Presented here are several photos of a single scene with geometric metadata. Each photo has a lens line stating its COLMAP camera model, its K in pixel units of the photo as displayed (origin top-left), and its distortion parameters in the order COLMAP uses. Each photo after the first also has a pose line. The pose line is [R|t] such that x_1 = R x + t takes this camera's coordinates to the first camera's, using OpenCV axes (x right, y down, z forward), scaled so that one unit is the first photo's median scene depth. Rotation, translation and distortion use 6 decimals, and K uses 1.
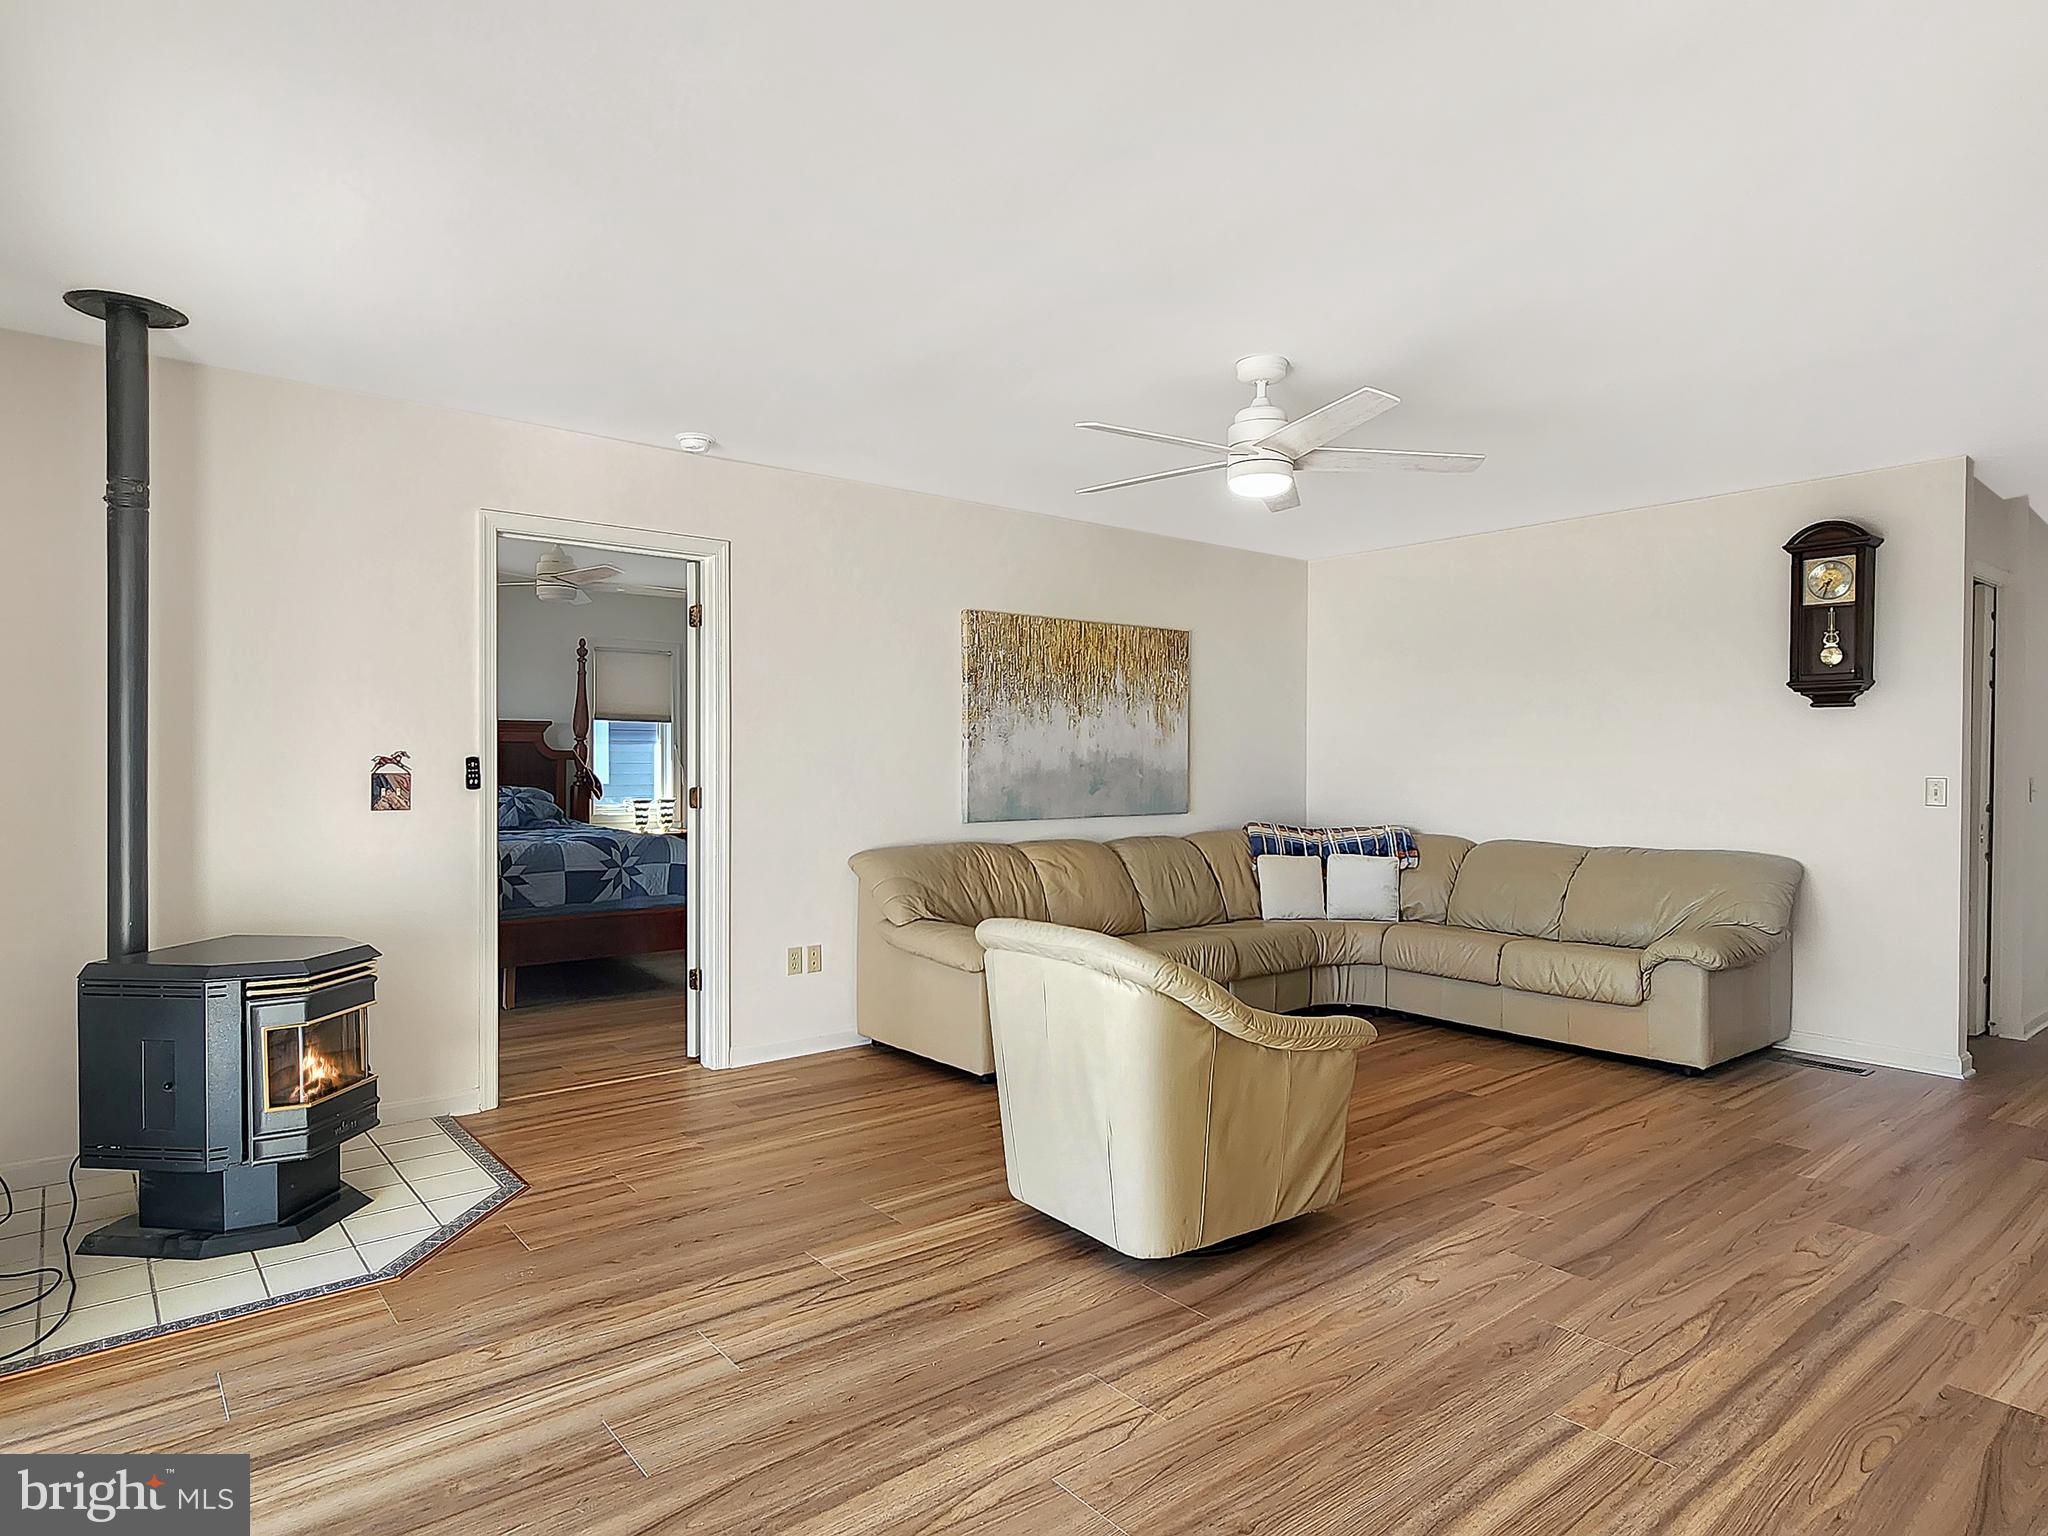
lens RADIAL K [[1180.1, 0, 1022.7], [0, 1180.1, 755.5], [0, 0, 1]] dist [0.000174, -0.000861]
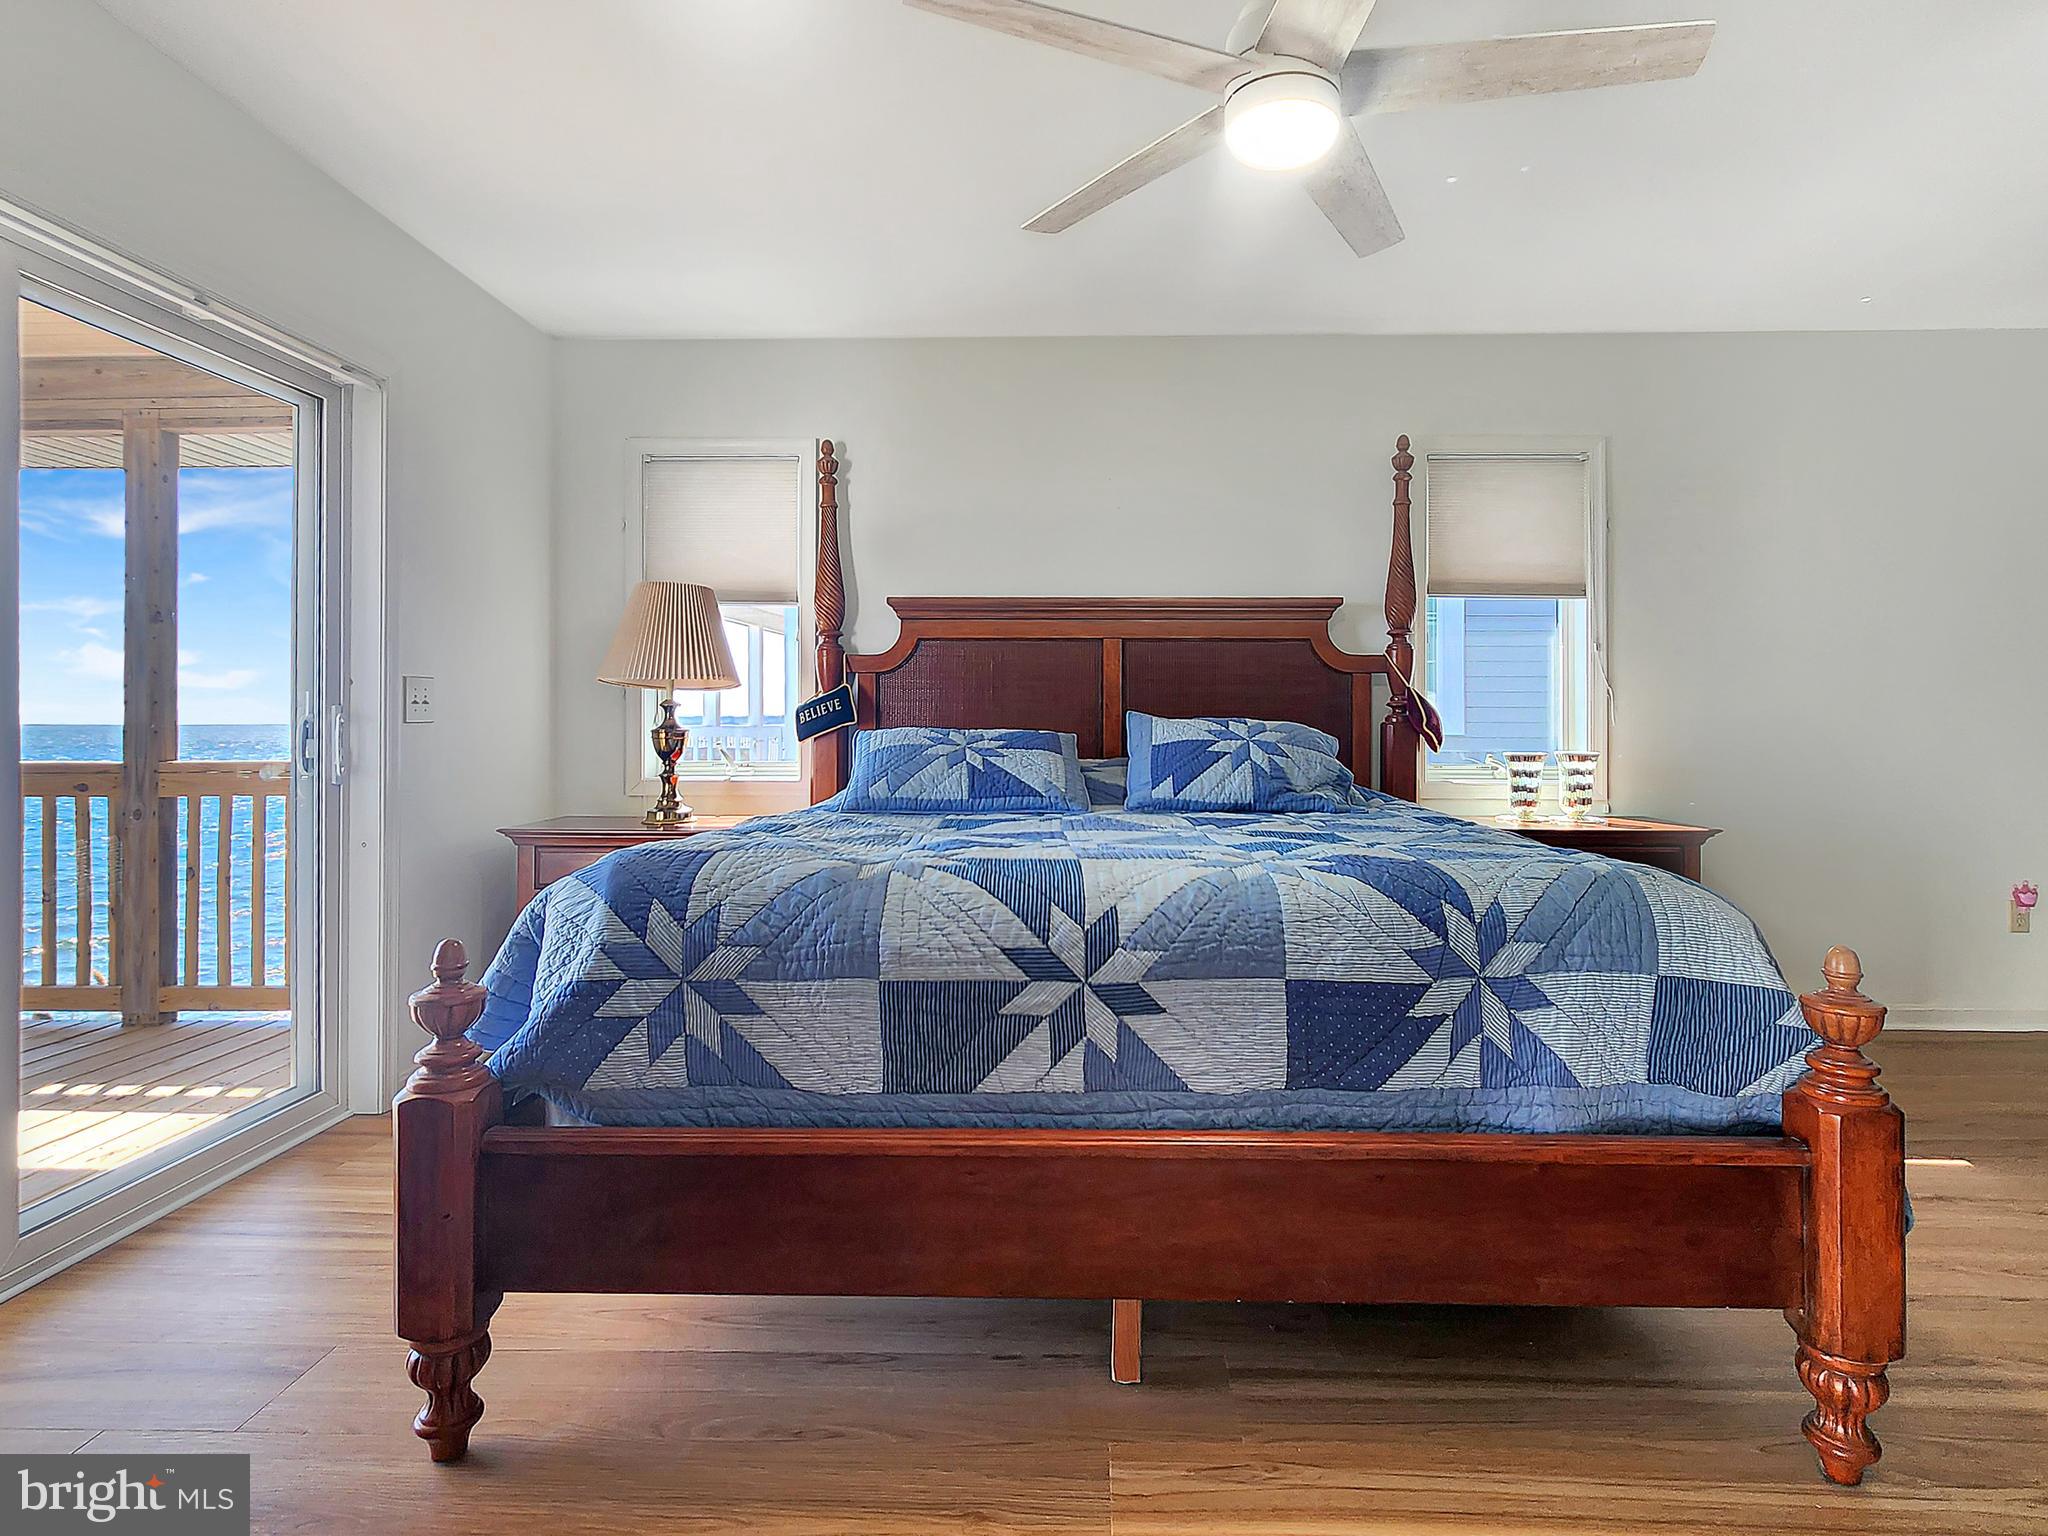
lens RADIAL K [[1056.5, 0, 1055.0], [0, 1056.5, 720.6], [0, 0, 1]] dist [0.003853, 0.000672]
pose [[0.756894, -0.000051, -0.653538, -0.158018], [0.000736, 0.999999, 0.000774, 0.019764], [0.653537, -0.001066, 0.756894, 0.466028]]
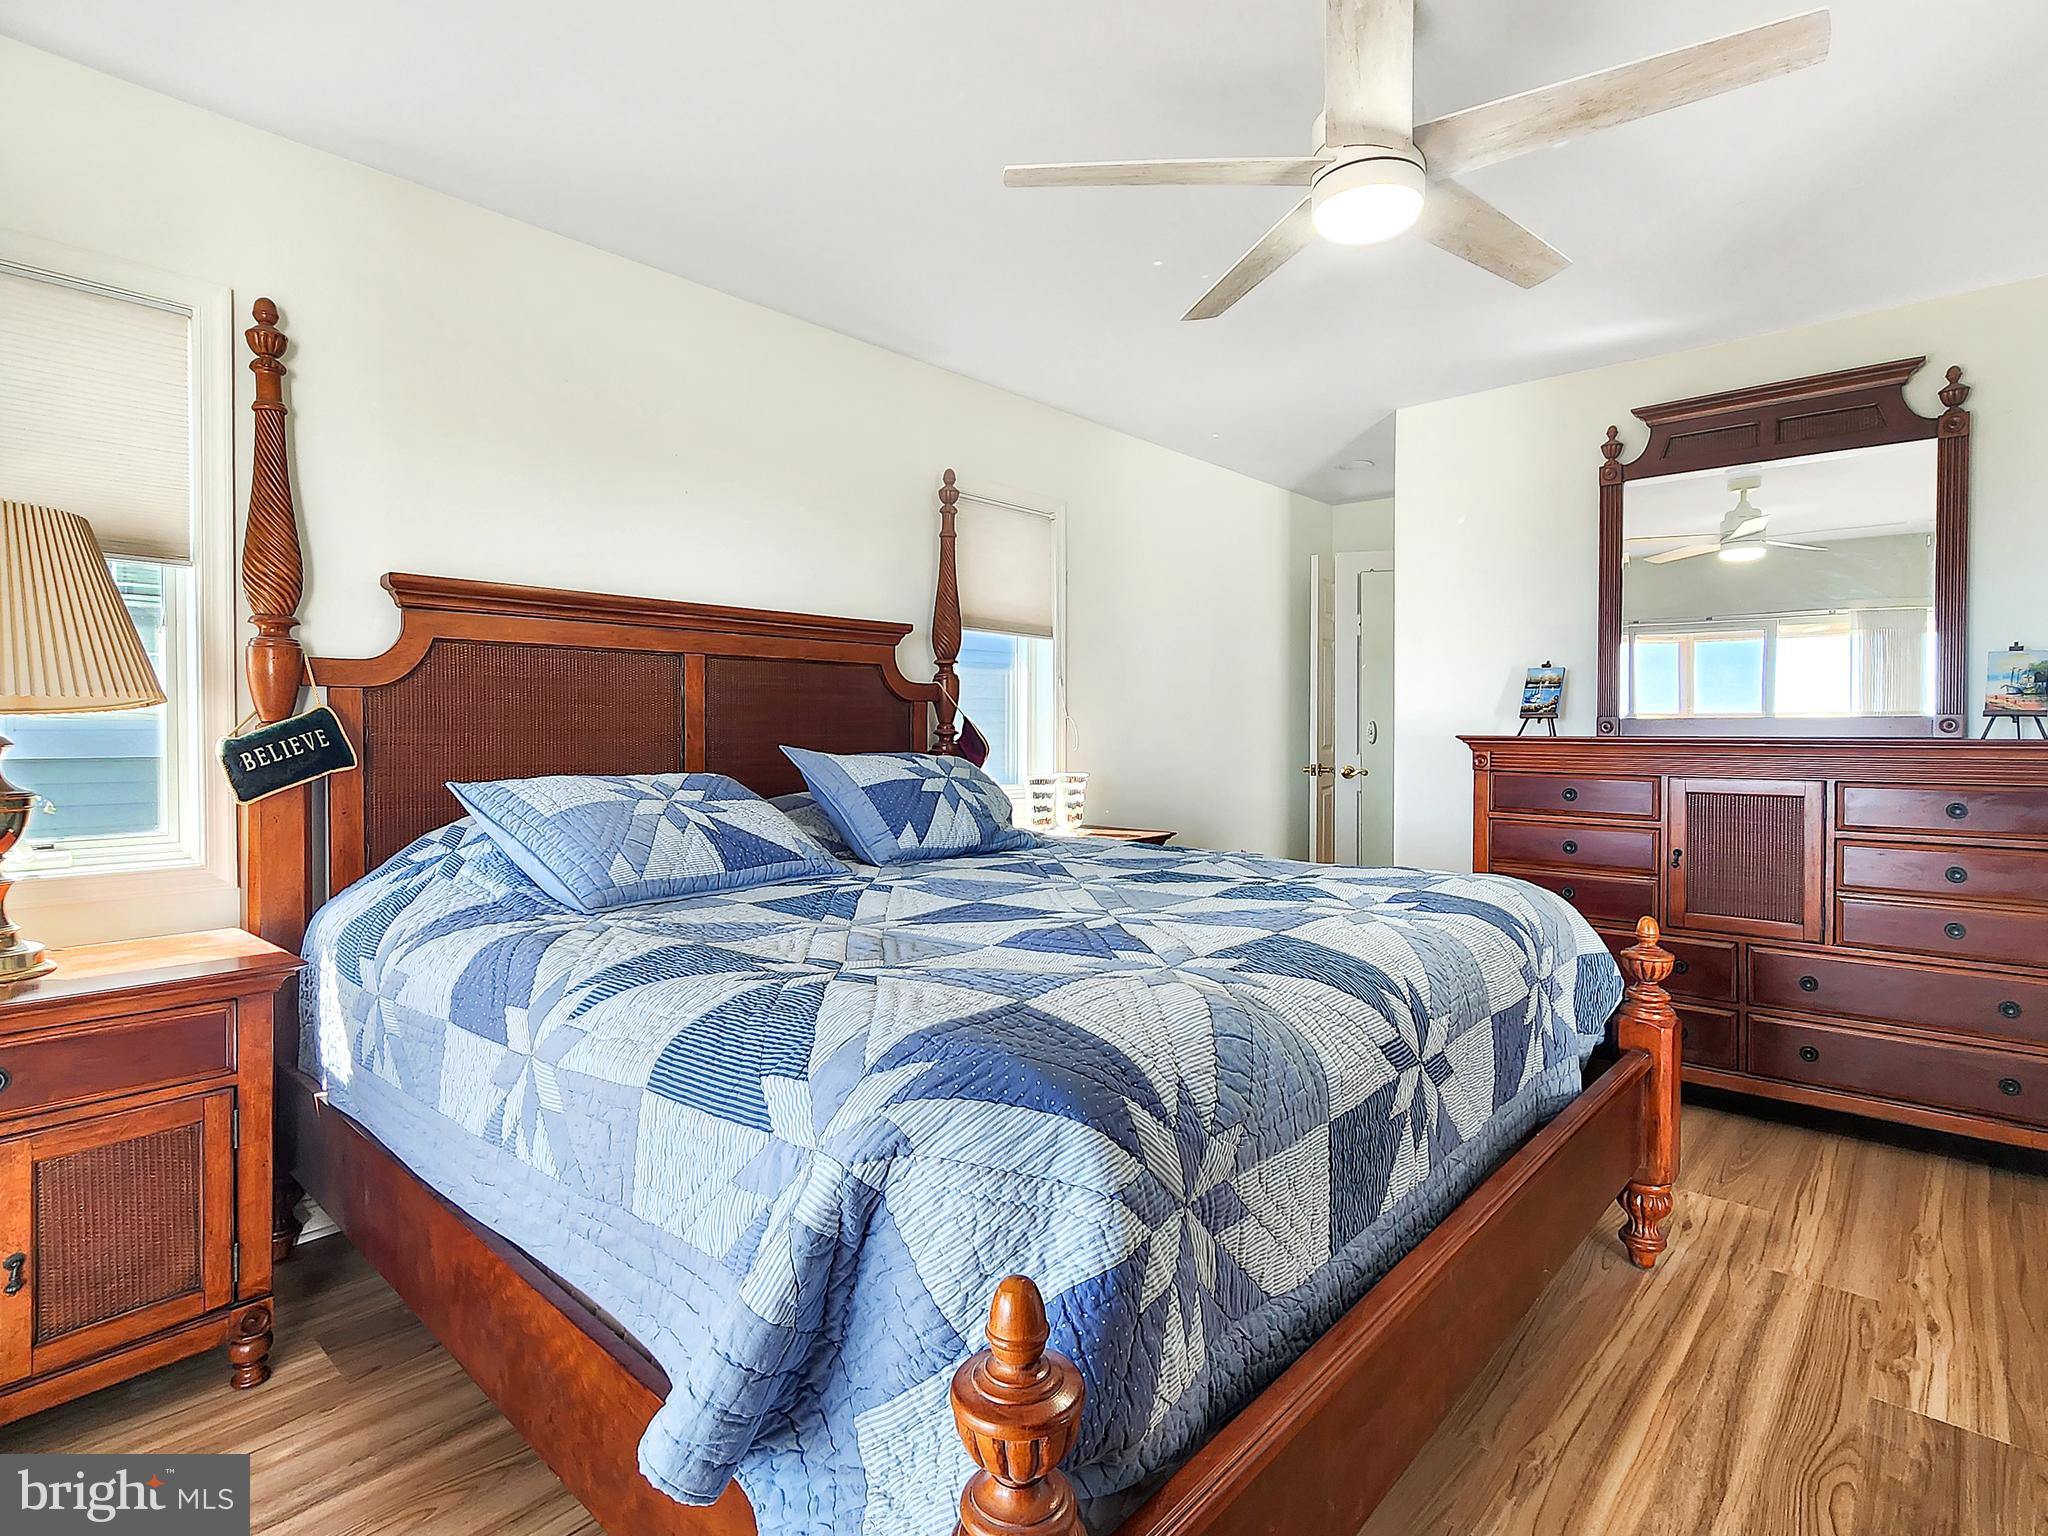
lens RADIAL K [[1042.0, 0, 1012.3], [0, 1042.0, 762.3], [0, 0, 1]] dist [0.001990, 0.000168]
pose [[0.990606, -0.003807, 0.136697, -0.342837], [-0.001236, 0.999322, 0.036788, 0.010791], [-0.136744, -0.036611, 0.989930, 0.450774]]
